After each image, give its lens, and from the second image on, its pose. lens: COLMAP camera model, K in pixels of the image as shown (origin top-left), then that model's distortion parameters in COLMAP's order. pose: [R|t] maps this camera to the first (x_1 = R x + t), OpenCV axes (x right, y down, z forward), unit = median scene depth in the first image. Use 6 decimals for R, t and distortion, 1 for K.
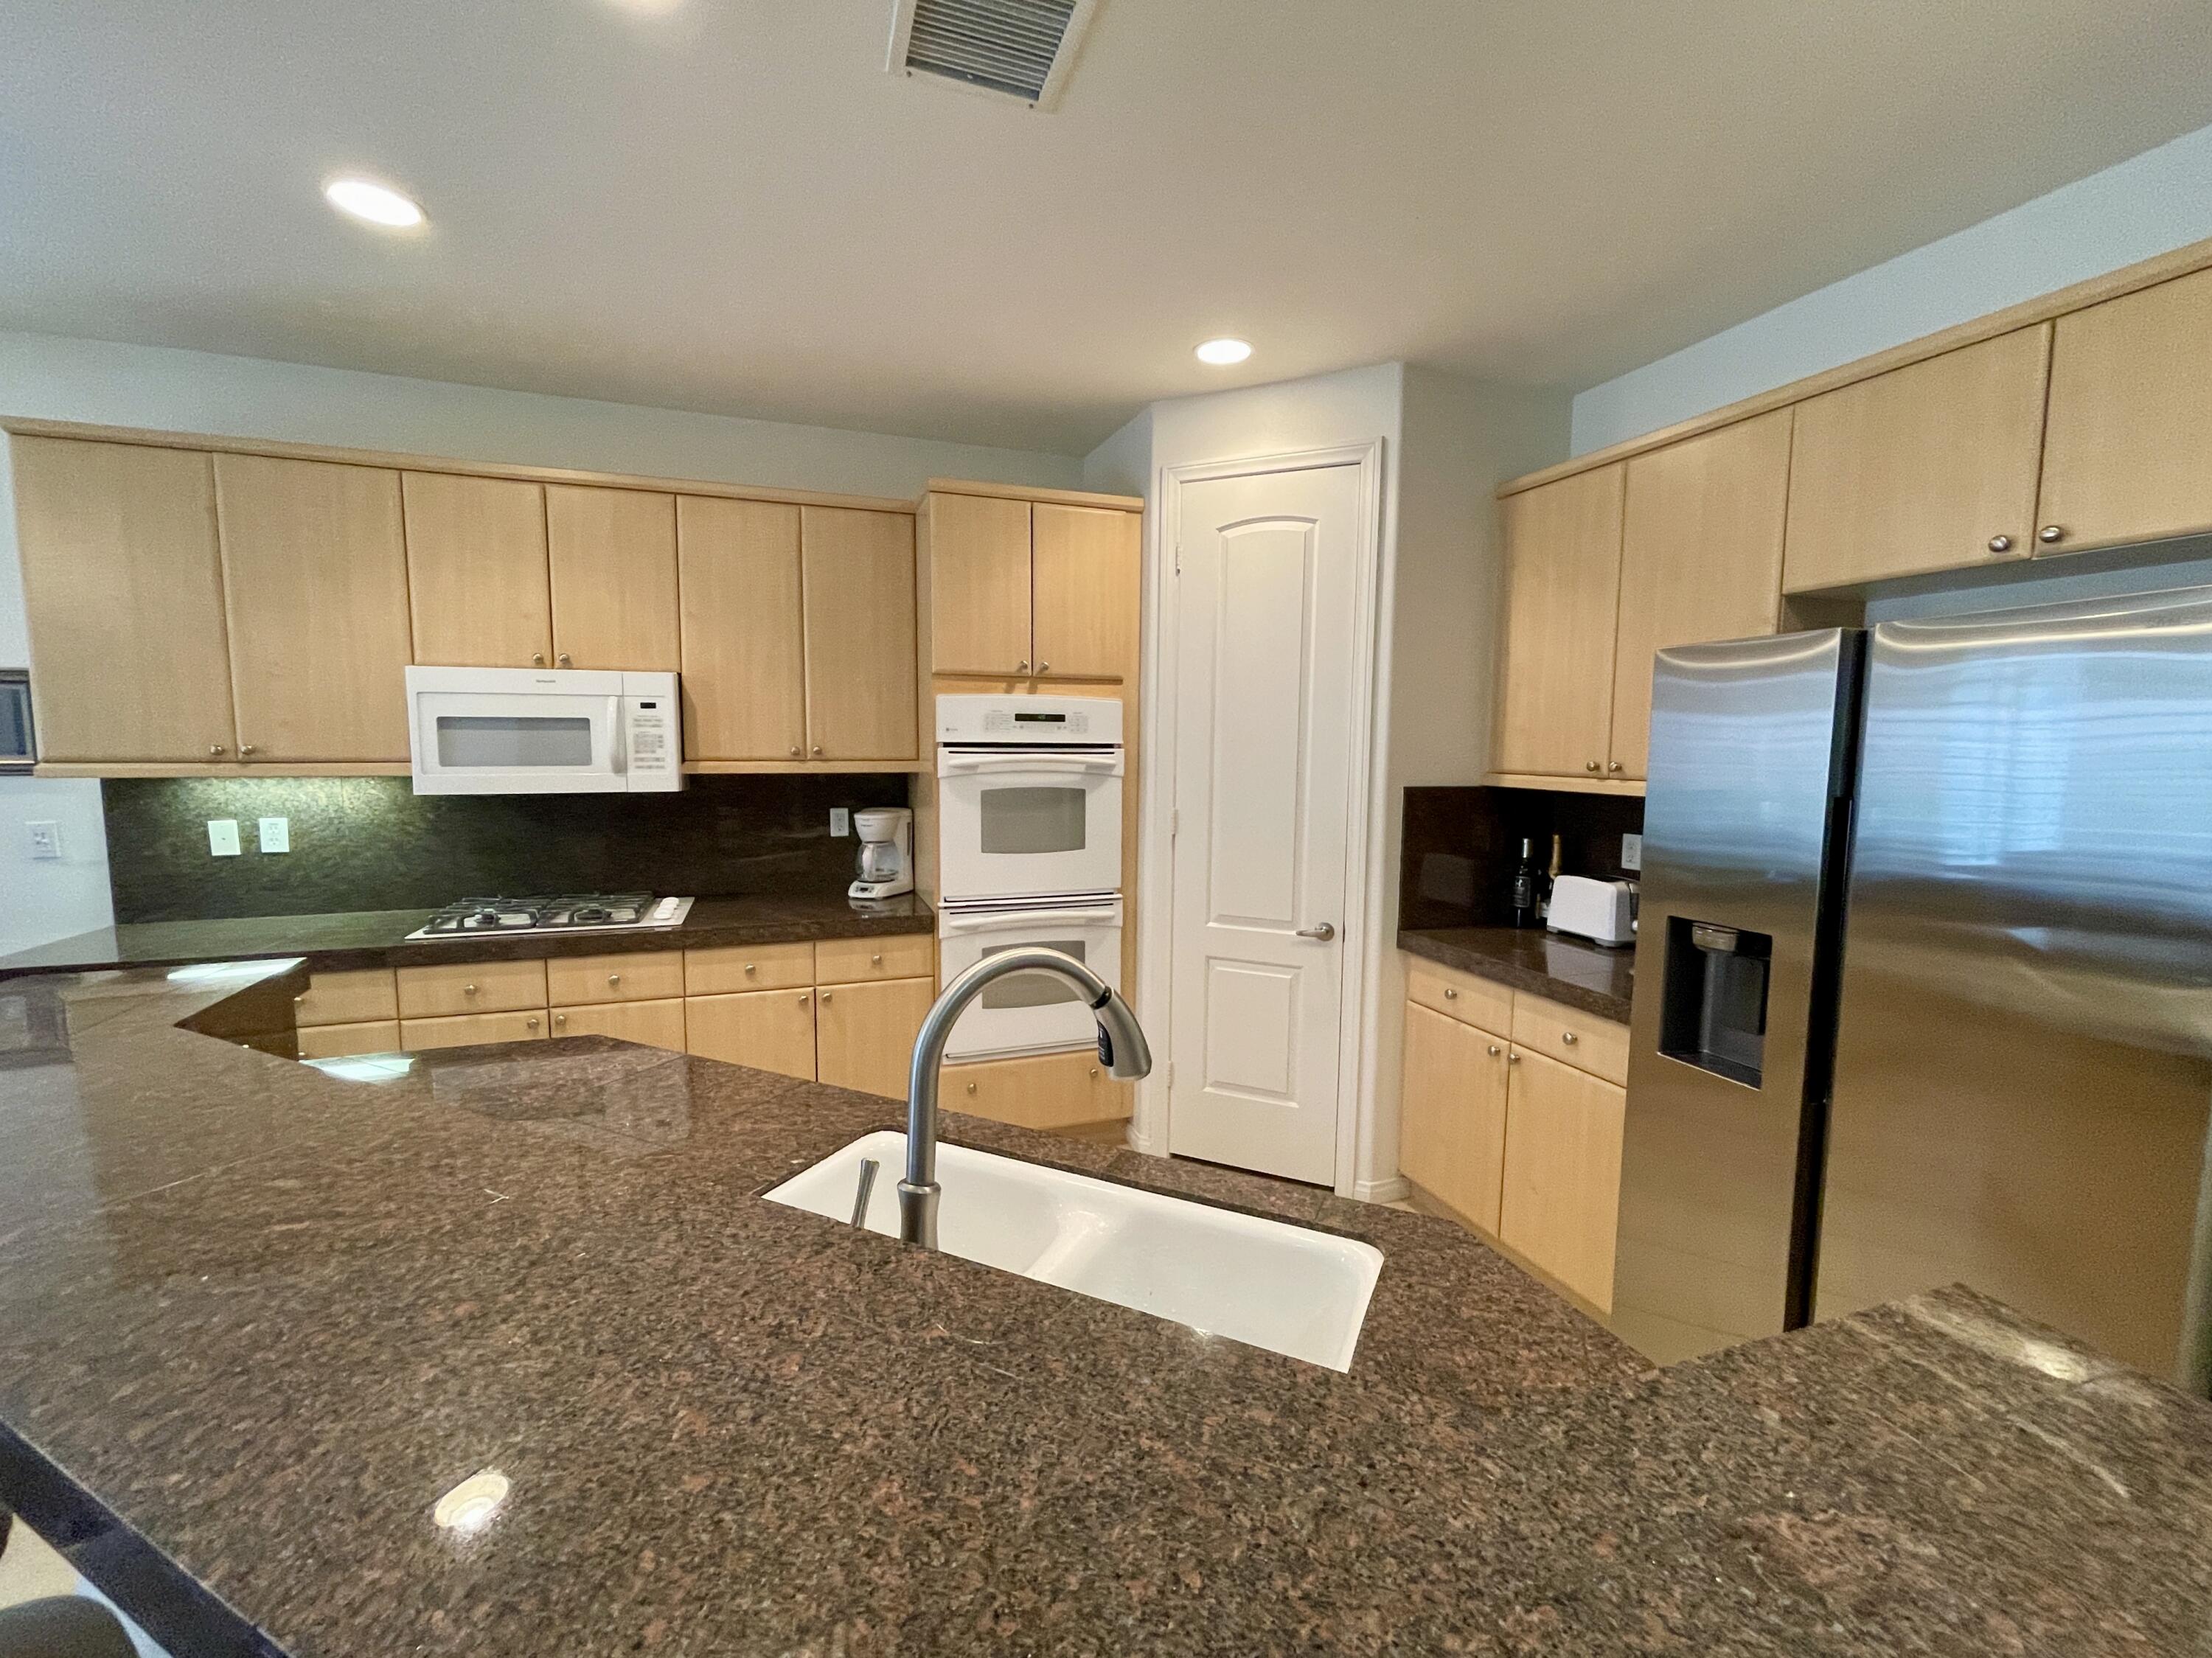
lens RADIAL K [[896.6, 0, 1109.0], [0, 896.6, 833.4], [0, 0, 1]] dist [-0.001044, 0.000152]
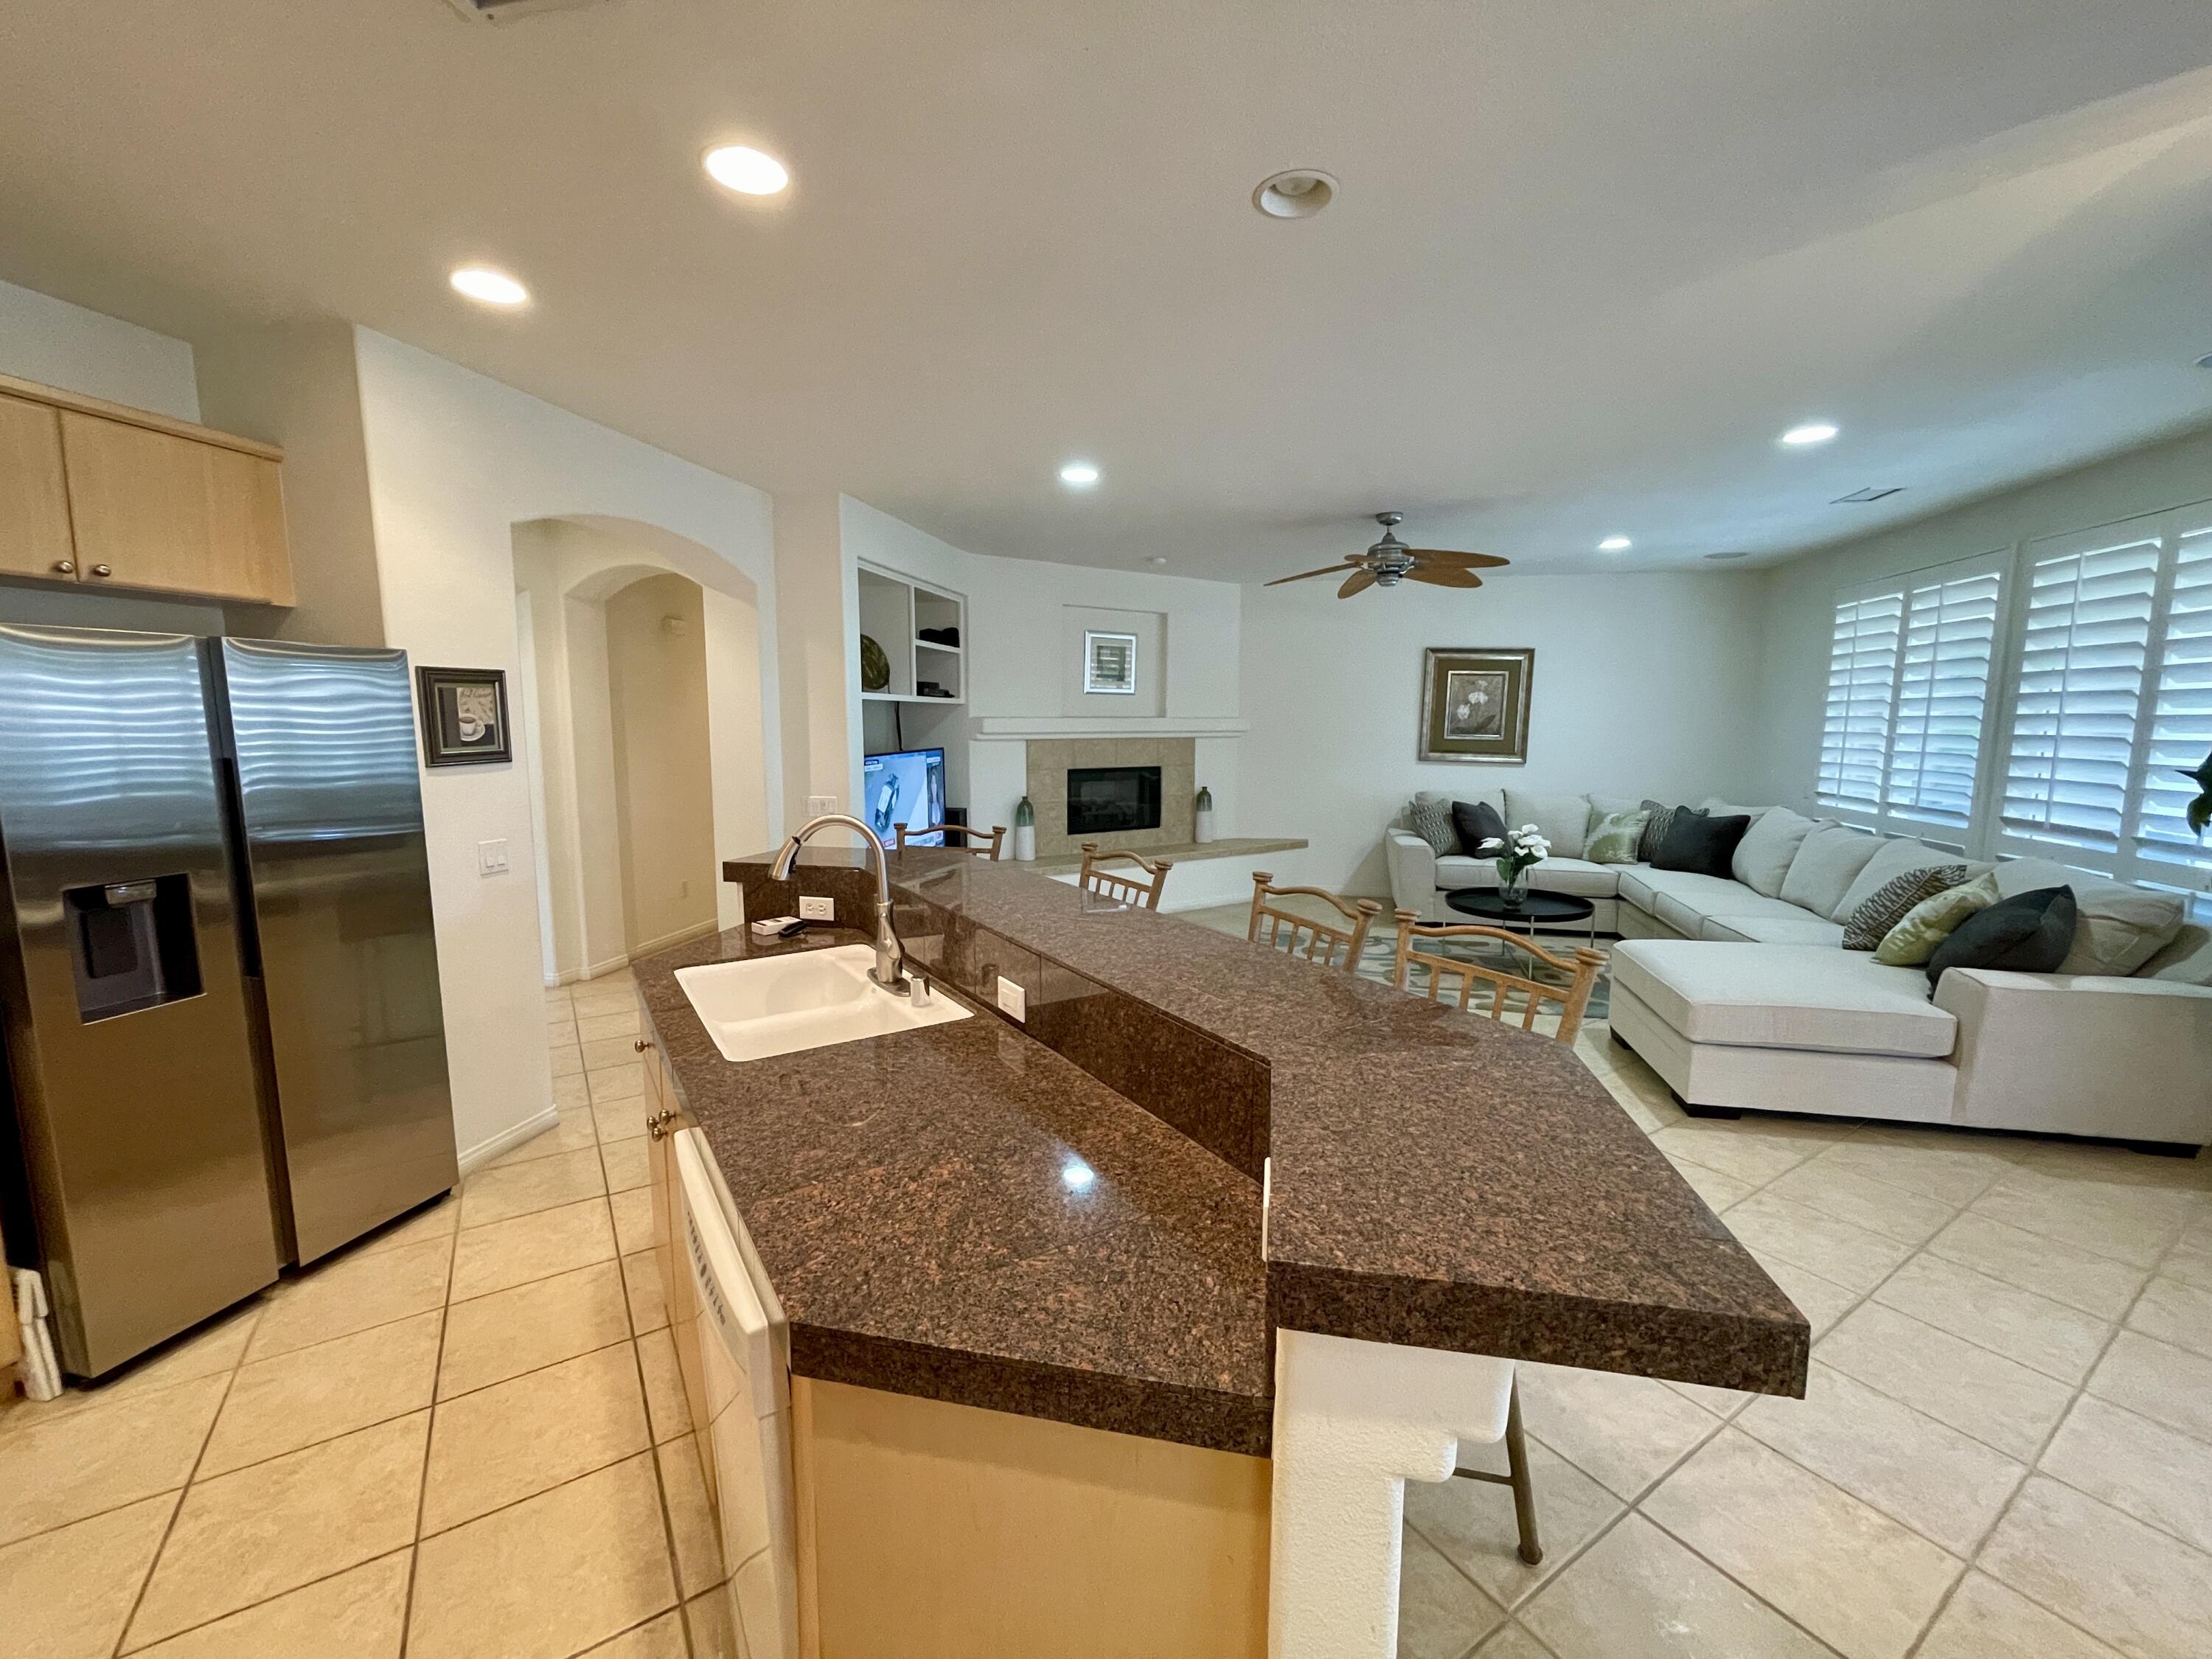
lens RADIAL K [[896.7, 0, 1109.0], [0, 896.7, 833.9], [0, 0, 1]] dist [-0.001044, 0.000152]
pose [[-0.844801, -0.082907, 0.528618, -0.595988], [0.040590, 0.975148, 0.217807, -0.095320], [-0.533538, 0.205460, -0.820441, 0.766111]]
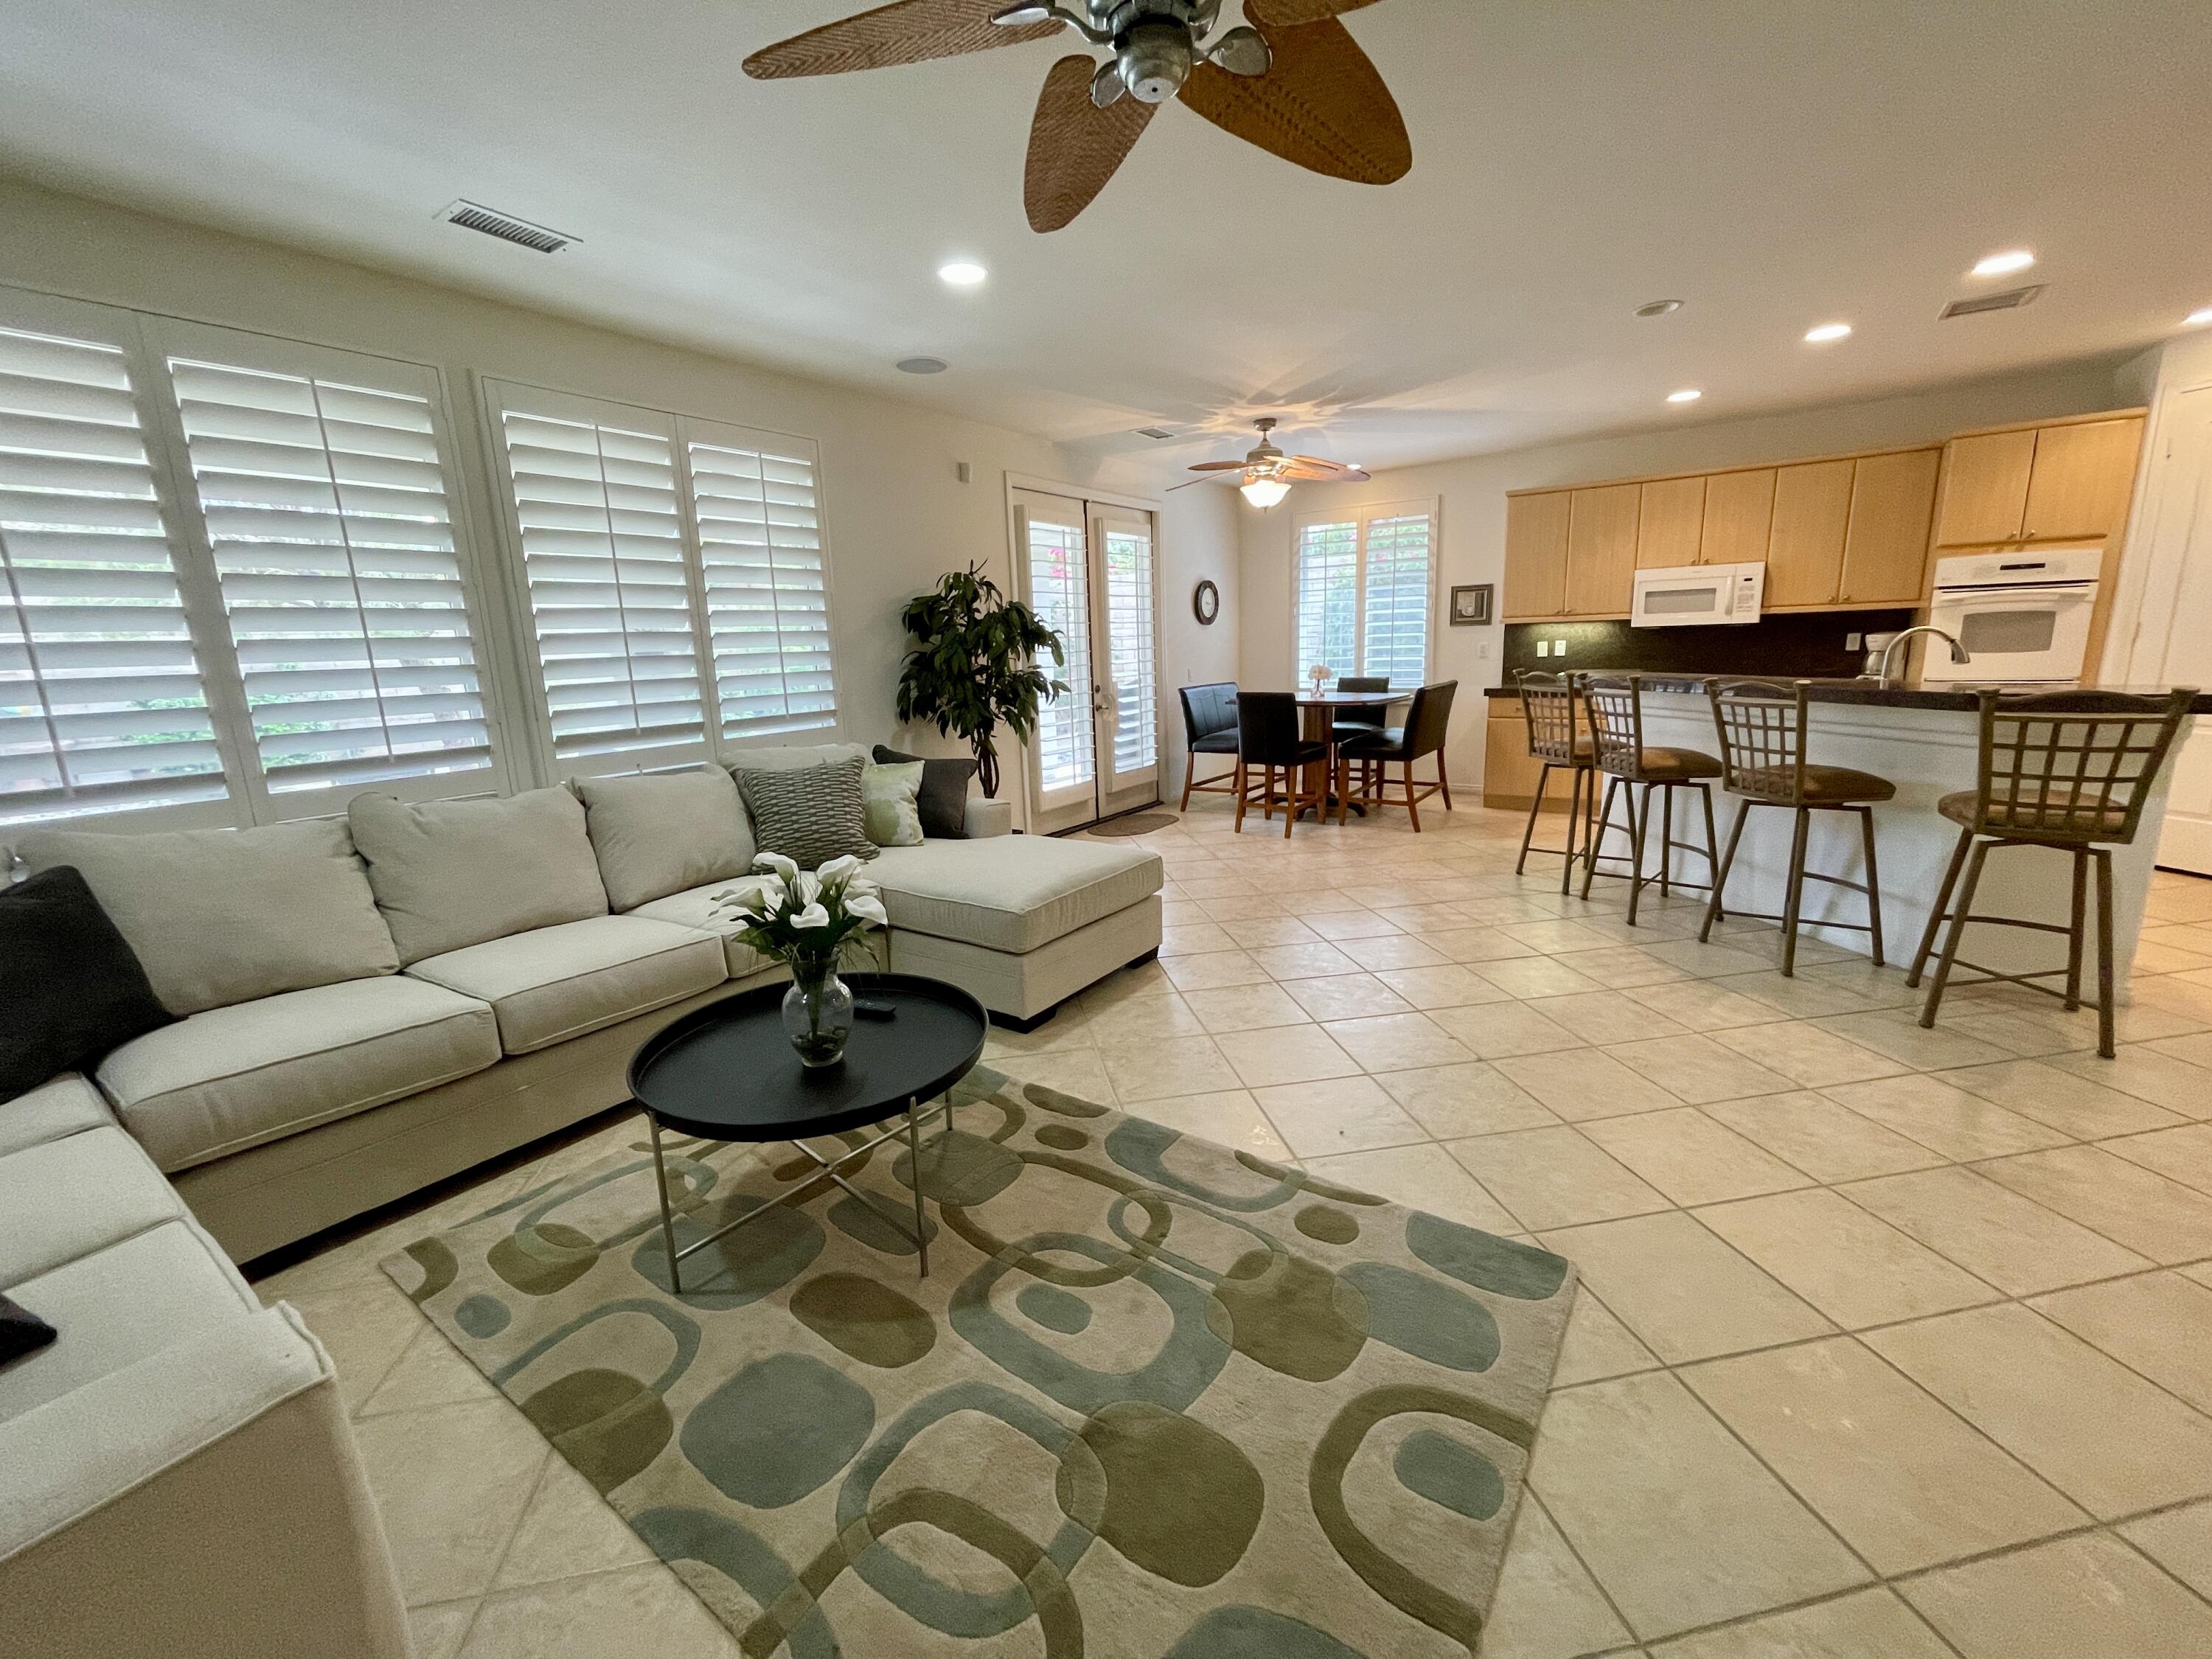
lens RADIAL K [[891.5, 0, 1106.0], [0, 891.5, 829.5], [0, 0, 1]] dist [-0.001779, 0.000330]
pose [[0.573727, 0.141209, -0.806782, 0.352578], [-0.040576, 0.988717, 0.144198, 0.182655], [0.818041, -0.049994, 0.572983, -1.351577]]
